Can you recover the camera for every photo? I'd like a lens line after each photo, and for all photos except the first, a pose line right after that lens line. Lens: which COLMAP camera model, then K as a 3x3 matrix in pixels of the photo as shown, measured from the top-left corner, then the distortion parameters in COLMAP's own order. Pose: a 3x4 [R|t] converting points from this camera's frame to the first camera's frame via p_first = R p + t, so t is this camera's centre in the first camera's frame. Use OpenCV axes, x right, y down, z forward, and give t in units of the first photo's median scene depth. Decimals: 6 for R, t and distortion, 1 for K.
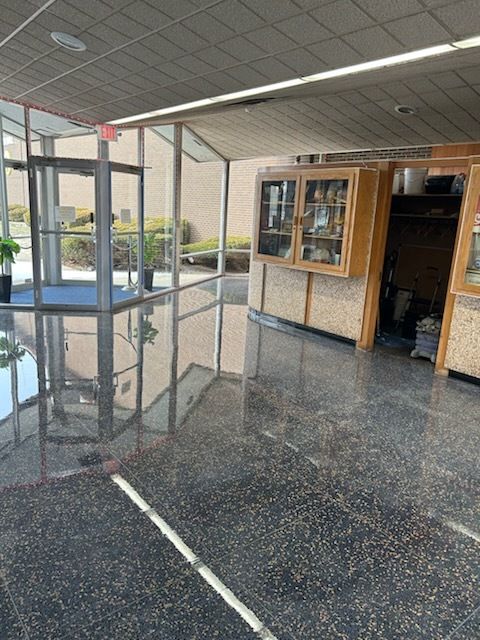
lens RADIAL K [[482.4, 0, 240.0], [0, 482.4, 320.0], [0, 0, 1]] dist [0.066270, -0.059786]
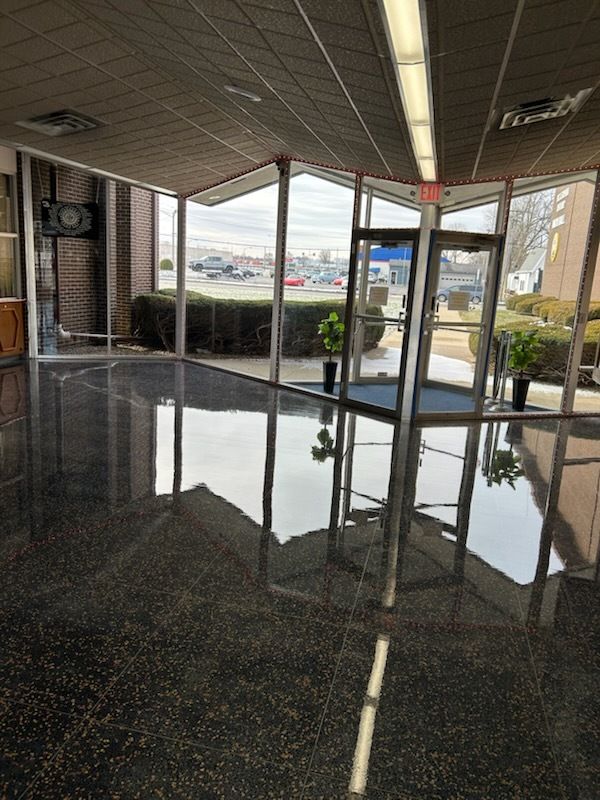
lens RADIAL K [[603.0, 0, 300.0], [0, 603.0, 400.0], [0, 0, 1]] dist [0.066270, -0.059786]
pose [[0.616495, 0.152751, -0.772400, 0.367833], [-0.205753, 0.978168, 0.029221, -0.044954], [0.760000, 0.140909, 0.634464, 0.259800]]
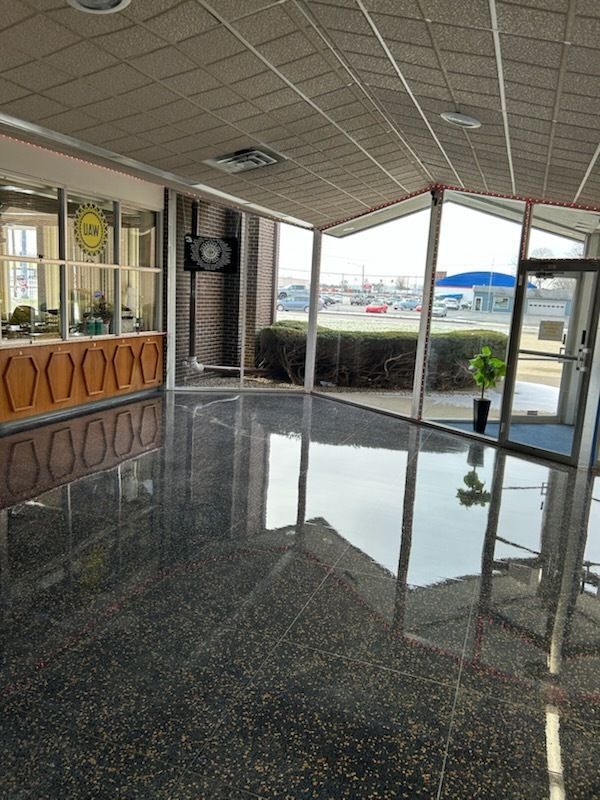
lens RADIAL K [[603.0, 0, 300.0], [0, 603.0, 400.0], [0, 0, 1]] dist [0.066270, -0.059786]
pose [[0.520005, 0.128892, -0.844382, 0.247750], [-0.221524, 0.975076, 0.012418, -0.034981], [0.824937, 0.180593, 0.535597, 0.177020]]
